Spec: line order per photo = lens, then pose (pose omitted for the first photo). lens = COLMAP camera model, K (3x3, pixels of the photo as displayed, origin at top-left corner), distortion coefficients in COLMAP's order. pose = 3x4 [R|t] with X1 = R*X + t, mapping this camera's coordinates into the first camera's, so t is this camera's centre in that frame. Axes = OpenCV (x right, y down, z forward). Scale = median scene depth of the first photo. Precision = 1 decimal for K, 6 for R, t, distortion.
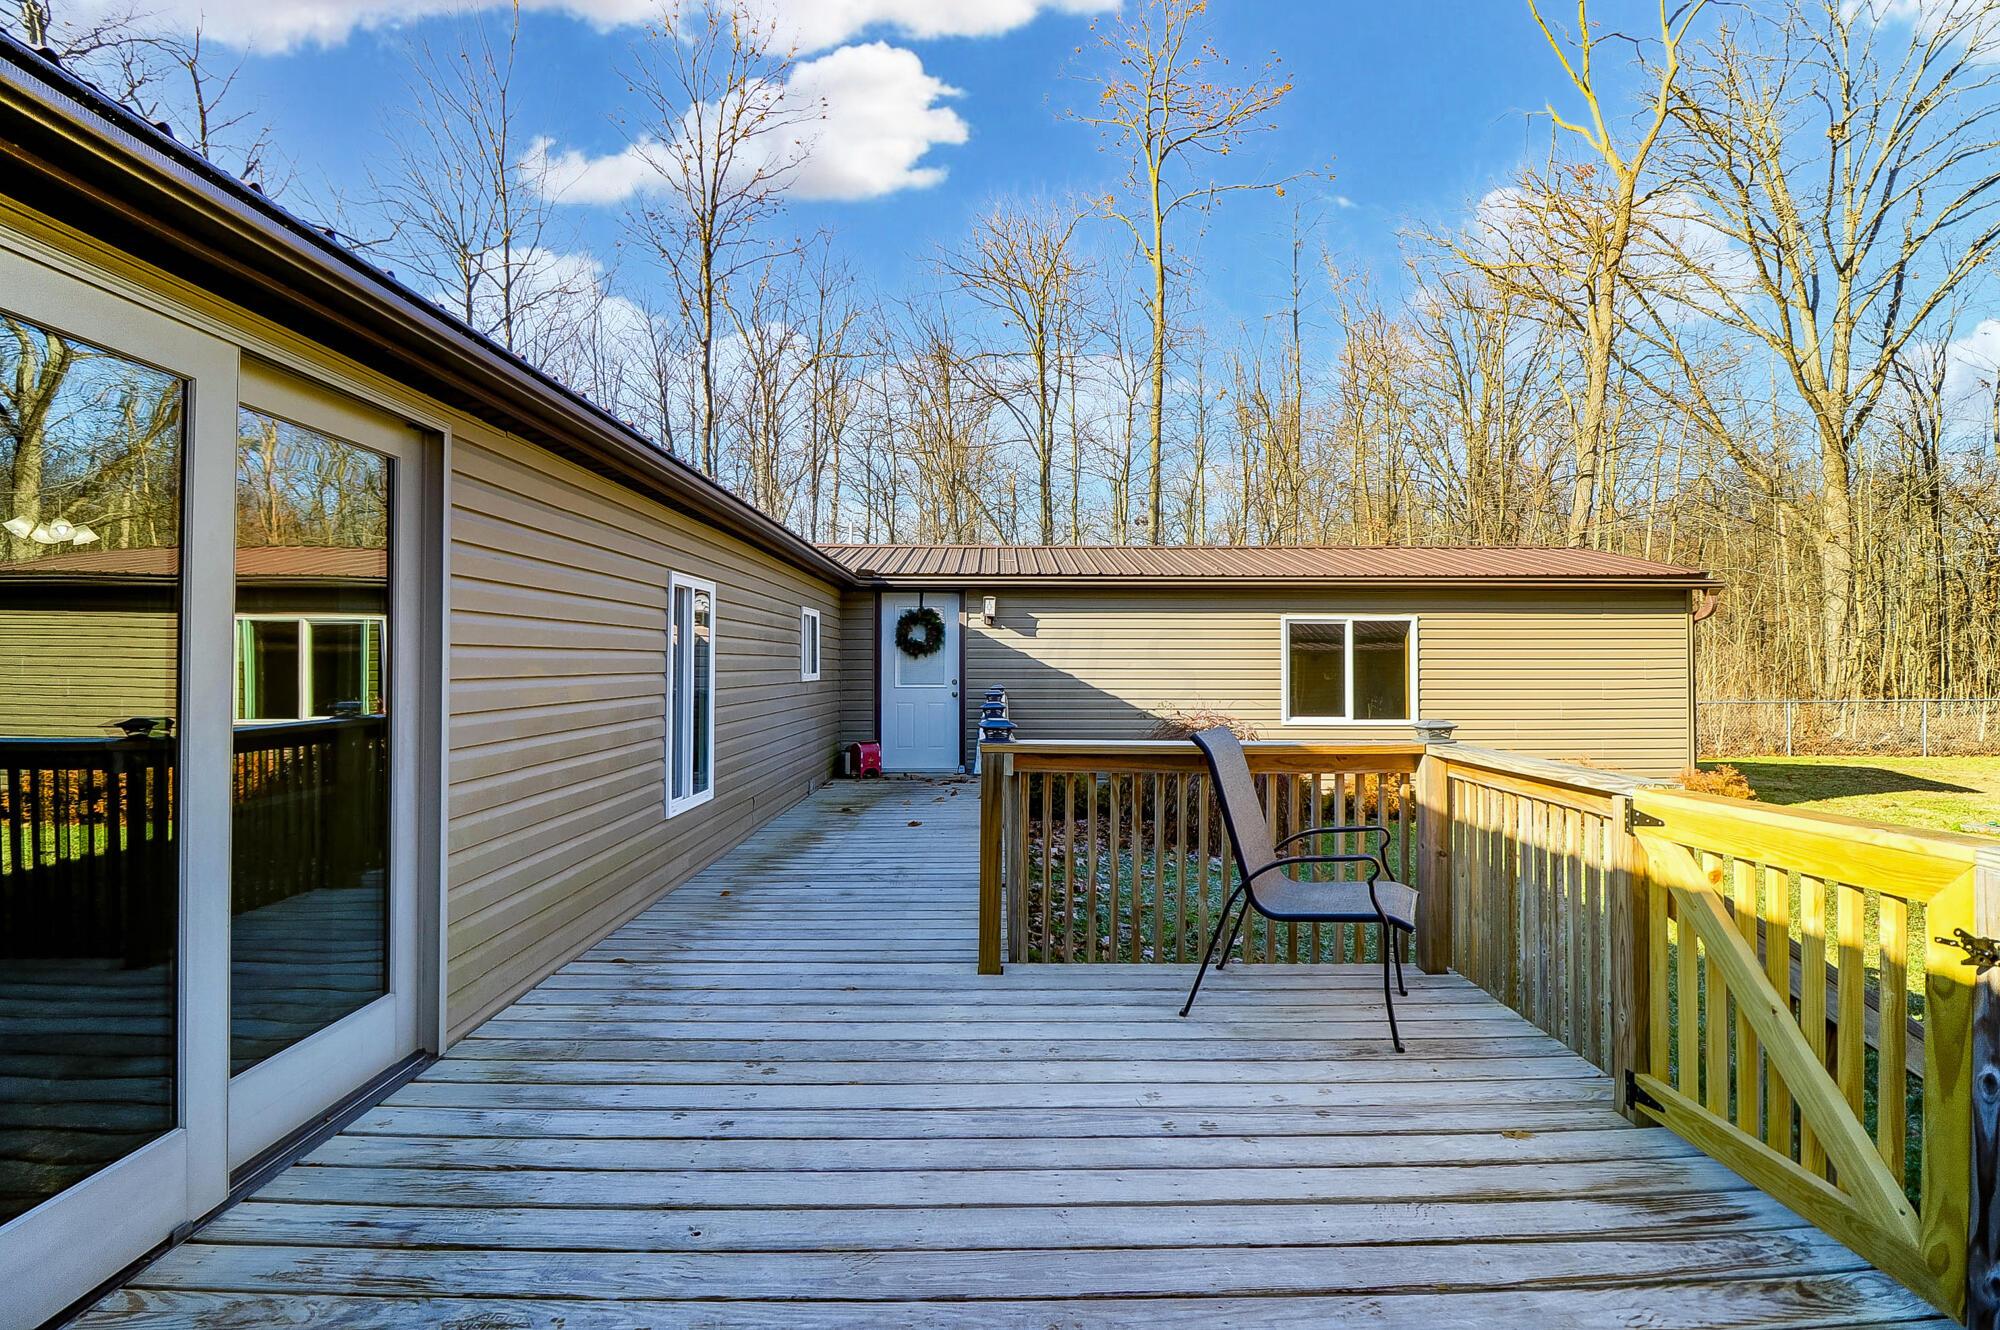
lens RADIAL K [[924.8, 0, 1006.8], [0, 924.8, 656.2], [0, 0, 1]] dist [0.001275, -0.009179]
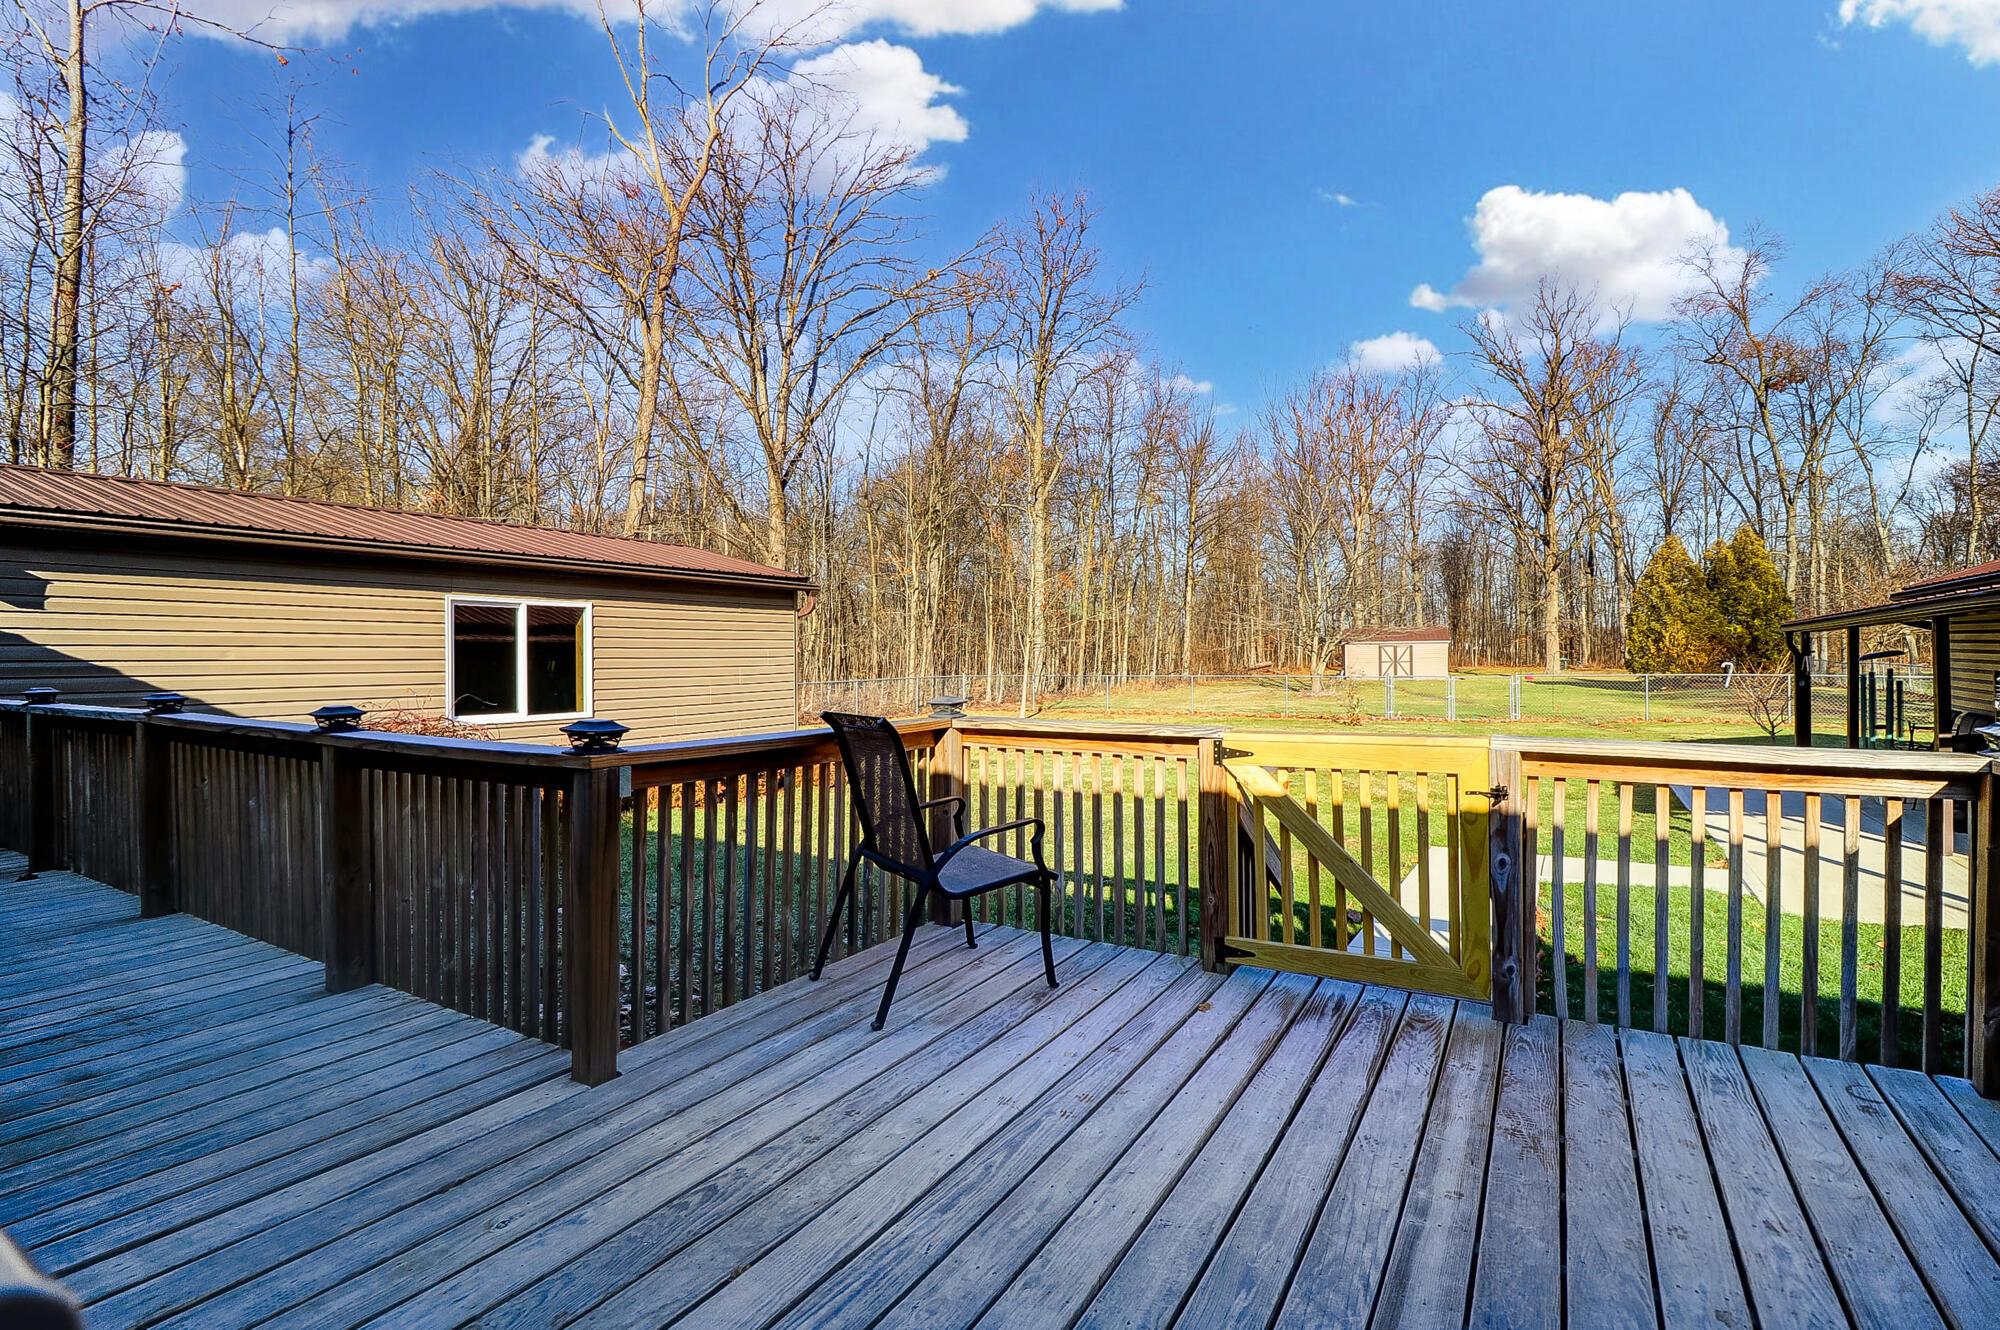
lens RADIAL K [[945.6, 0, 1008.2], [0, 945.6, 654.1], [0, 0, 1]] dist [0.003083, -0.010534]
pose [[0.525448, -0.002390, 0.850822, -0.160307], [-0.001641, 0.999991, 0.003823, 0.005035], [-0.850824, -0.003405, 0.525439, 0.122452]]
